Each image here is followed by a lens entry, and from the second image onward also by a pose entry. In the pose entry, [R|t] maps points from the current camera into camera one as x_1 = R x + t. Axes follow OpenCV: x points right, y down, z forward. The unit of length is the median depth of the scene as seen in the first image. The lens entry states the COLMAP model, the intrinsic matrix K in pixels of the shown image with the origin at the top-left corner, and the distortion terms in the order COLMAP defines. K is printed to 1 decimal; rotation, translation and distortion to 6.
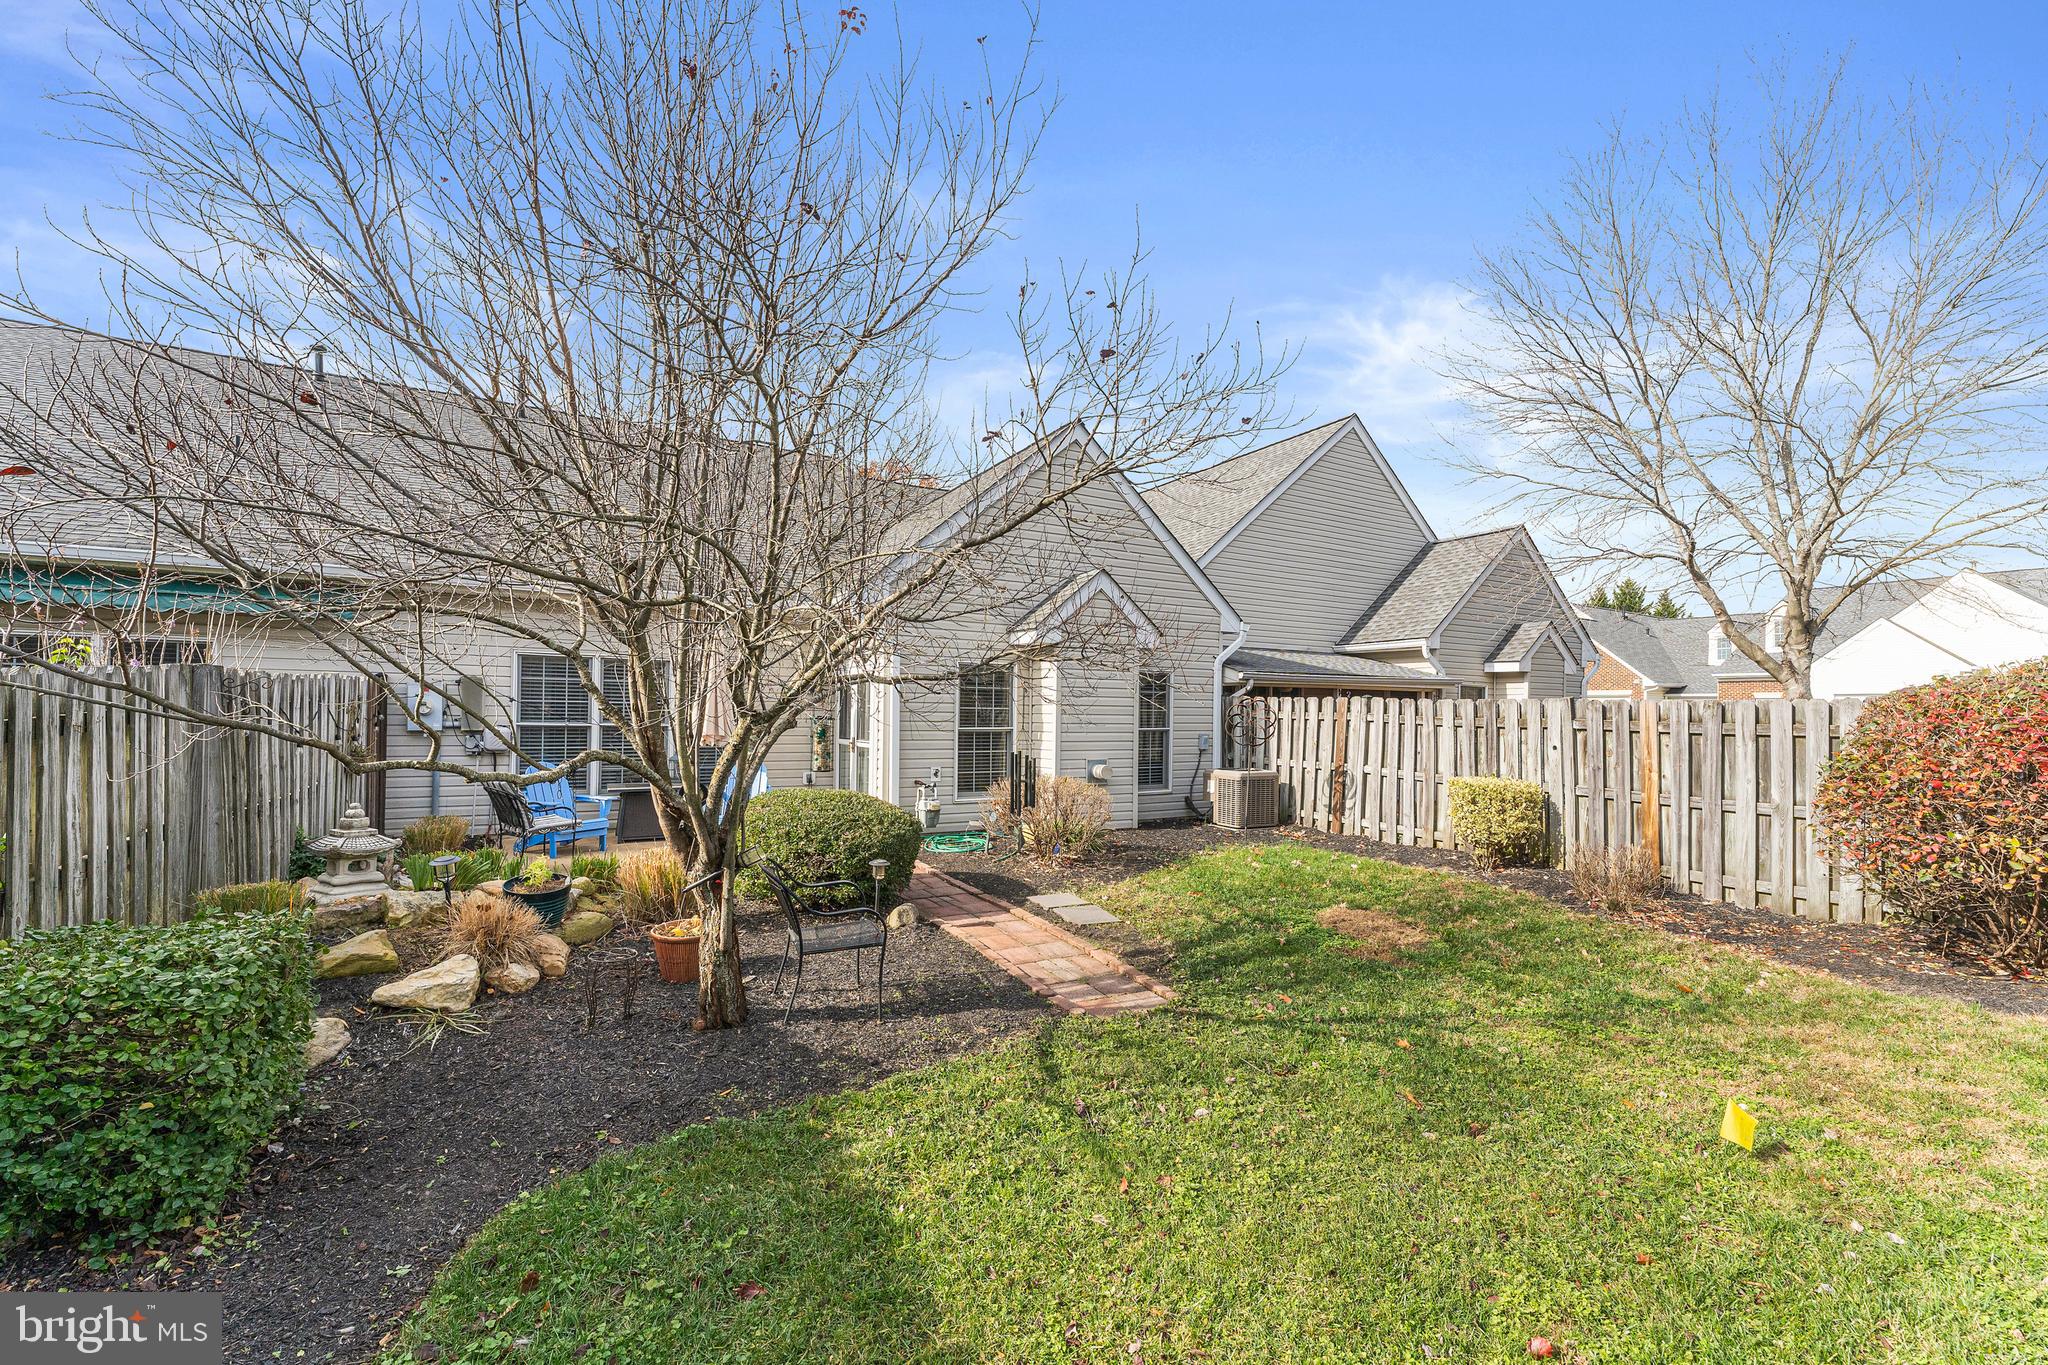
lens RADIAL K [[833.3, 0, 1053.2], [0, 833.3, 712.5], [0, 0, 1]] dist [0.001726, 0.000208]
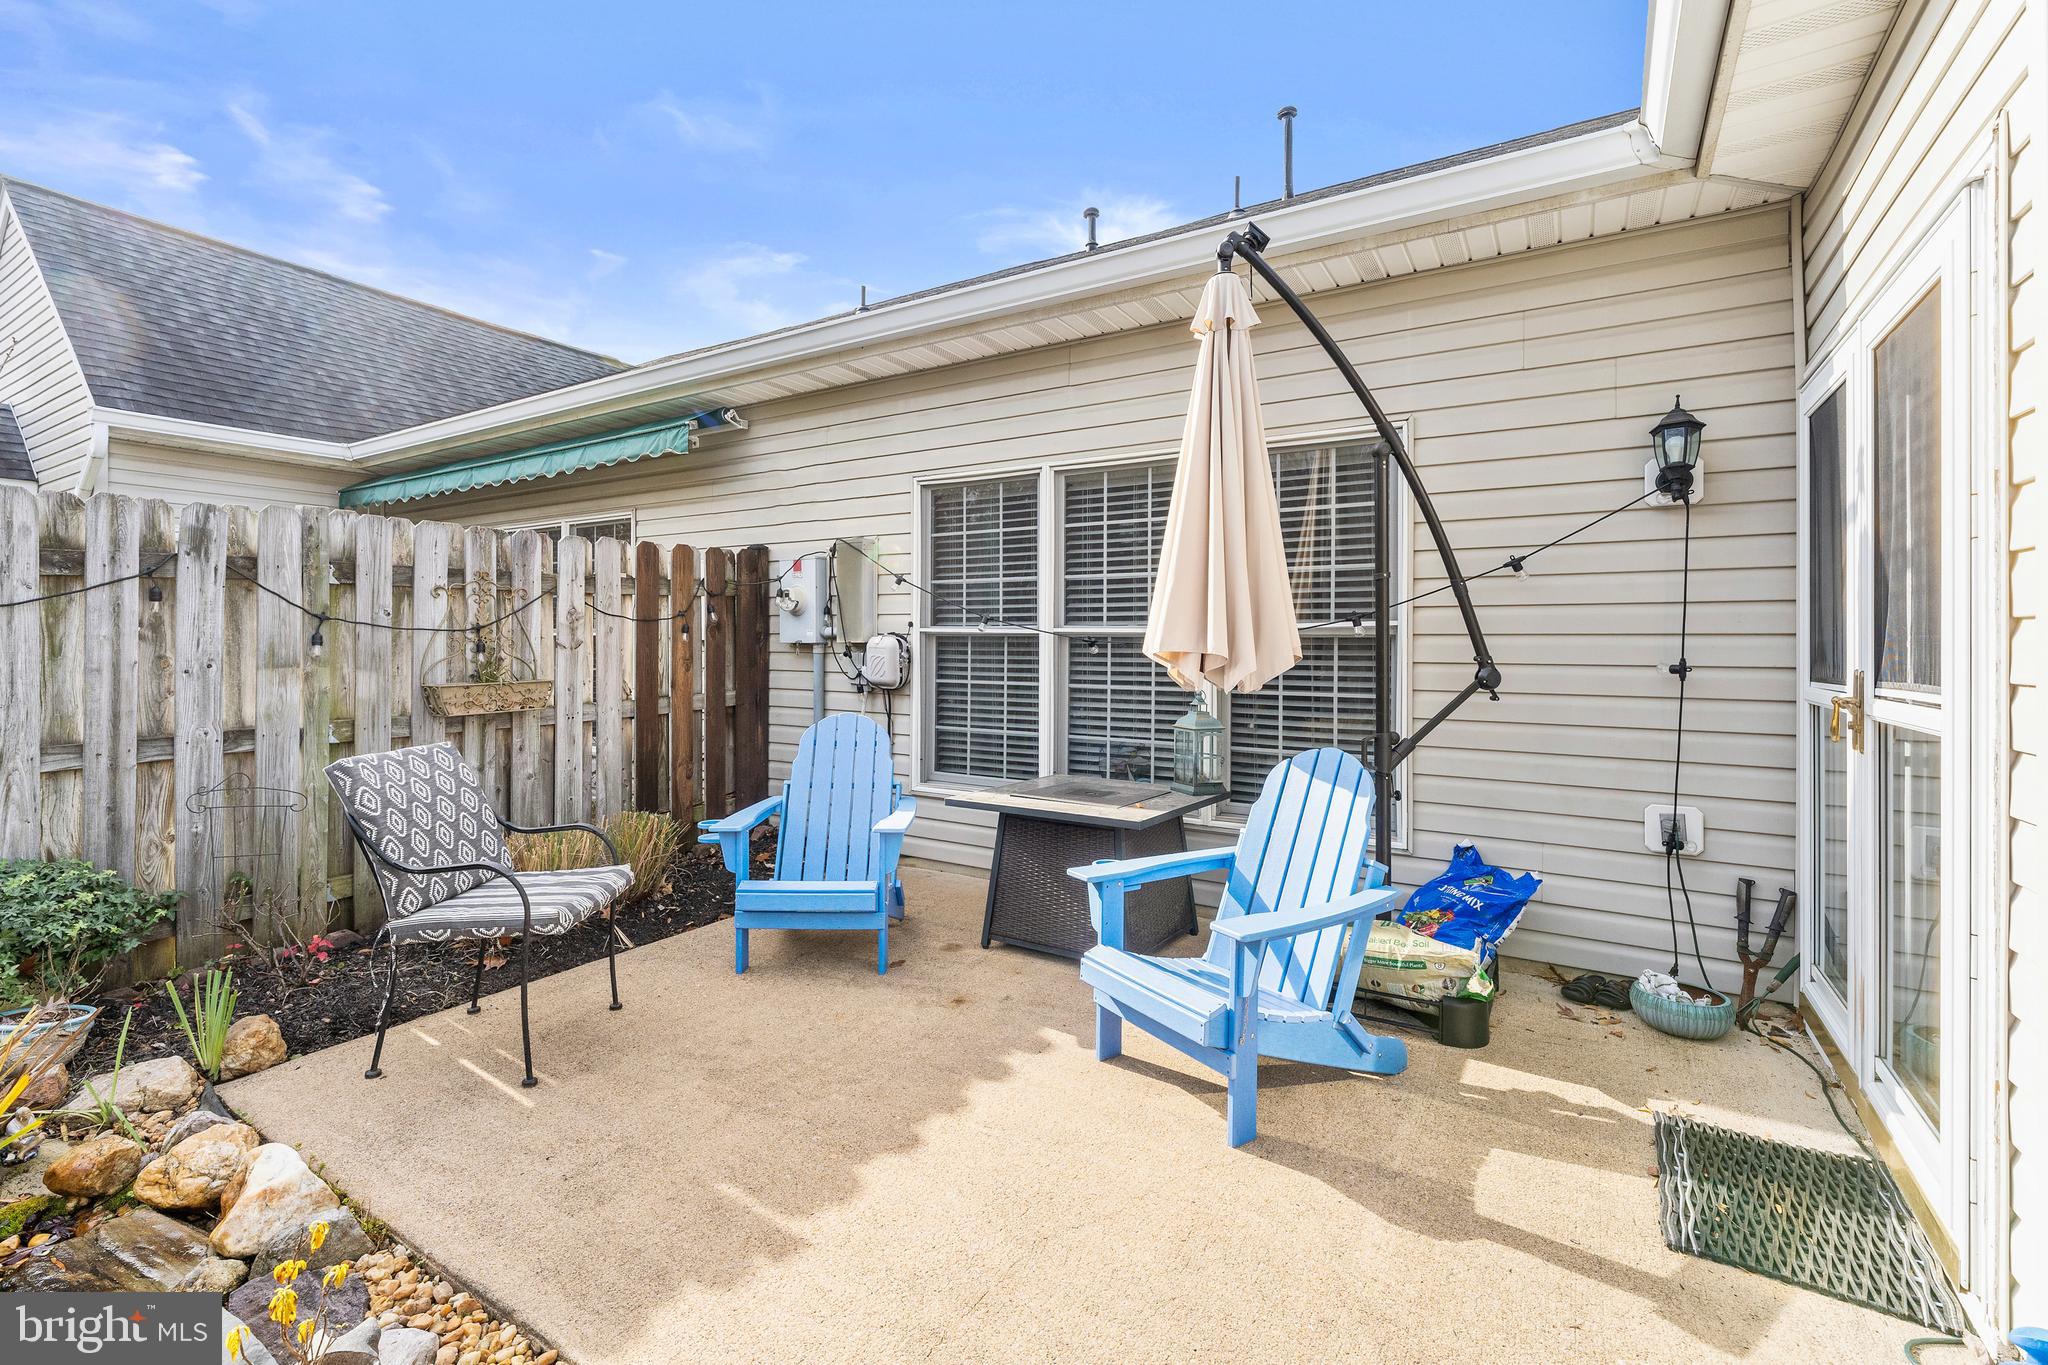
lens RADIAL K [[886.3, 0, 1021.7], [0, 886.3, 632.6], [0, 0, 1]] dist [-0.003256, 0.000472]
pose [[0.449029, -0.024023, -0.893194, -0.143970], [0.001605, 0.999659, -0.026079, 0.025520], [0.893516, 0.010276, 0.448914, 0.740724]]
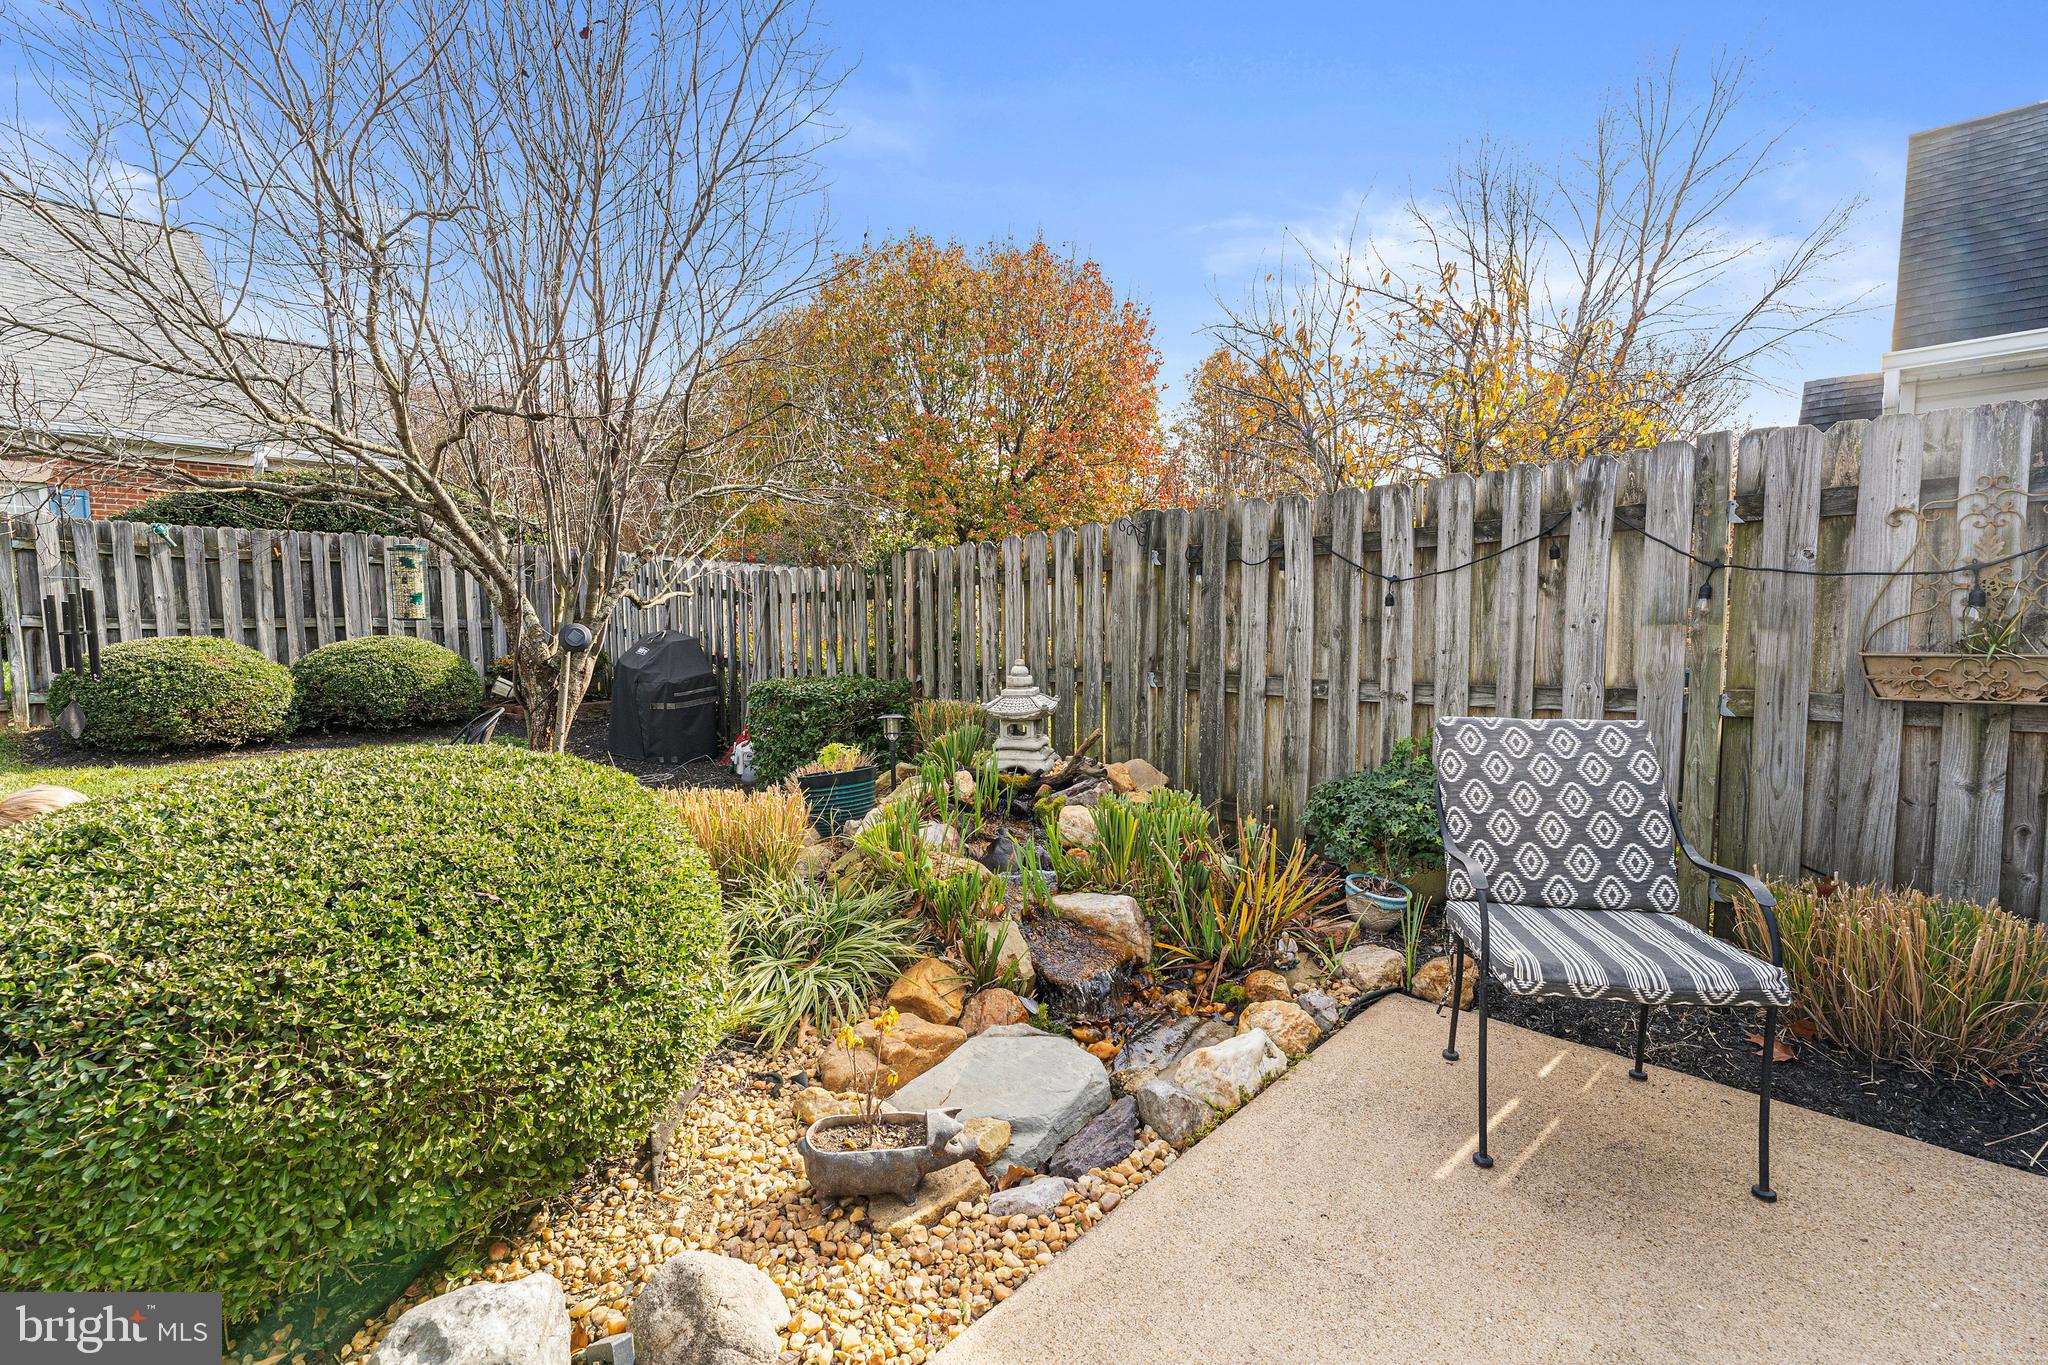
lens RADIAL K [[886.3, 0, 1029.6], [0, 886.3, 684.7], [0, 0, 1]] dist [-0.003256, 0.000472]
pose [[-0.968154, 0.012881, -0.250023, -0.282369], [-0.006489, 0.997049, 0.076495, 0.028421], [0.250270, 0.075681, -0.965213, 0.875582]]
